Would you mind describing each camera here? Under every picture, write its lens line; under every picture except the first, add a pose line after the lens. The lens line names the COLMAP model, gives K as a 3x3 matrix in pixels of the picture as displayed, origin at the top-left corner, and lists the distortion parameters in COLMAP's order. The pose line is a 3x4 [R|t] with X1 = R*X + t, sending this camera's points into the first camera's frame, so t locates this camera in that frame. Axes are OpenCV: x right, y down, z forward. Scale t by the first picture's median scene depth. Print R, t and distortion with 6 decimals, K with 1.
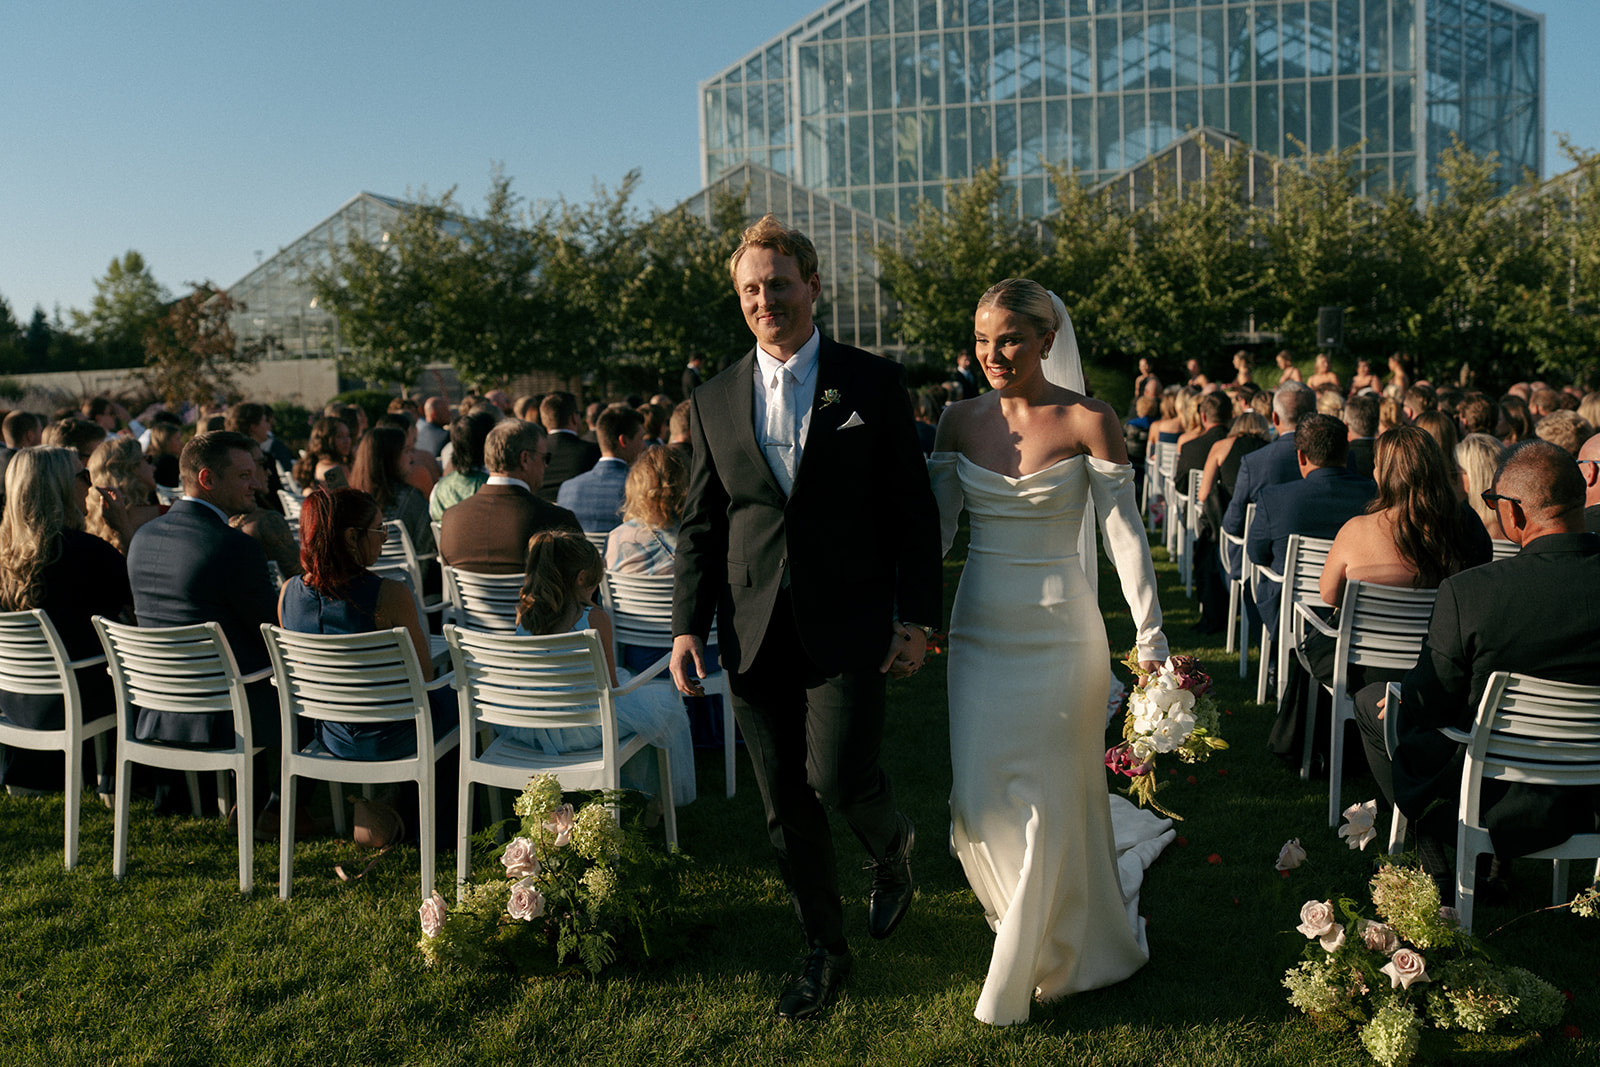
lens RADIAL K [[1330.5, 0, 796.5], [0, 1330.5, 541.6], [0, 0, 1]] dist [-0.048442, -0.012052]
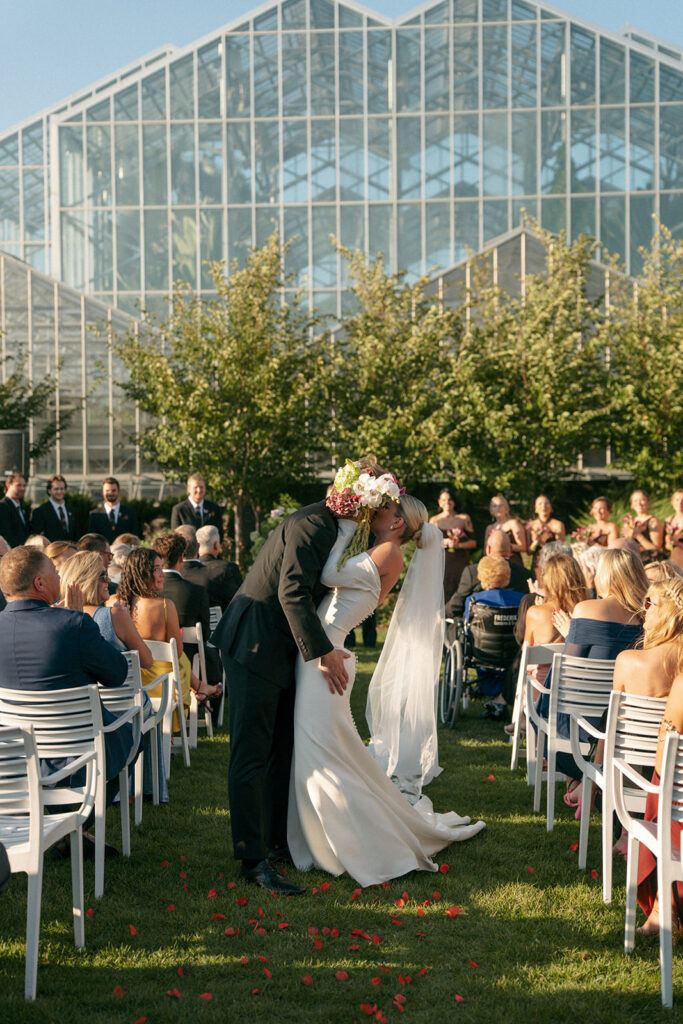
lens RADIAL K [[1112.6, 0, 348.1], [0, 1112.6, 514.0], [0, 0, 1]] dist [0.166326, 0.000000]
pose [[0.980725, 0.027116, 0.193504, 0.050791], [-0.003674, 0.992708, -0.120490, -0.035363], [-0.195360, 0.117457, 0.973673, 0.274671]]
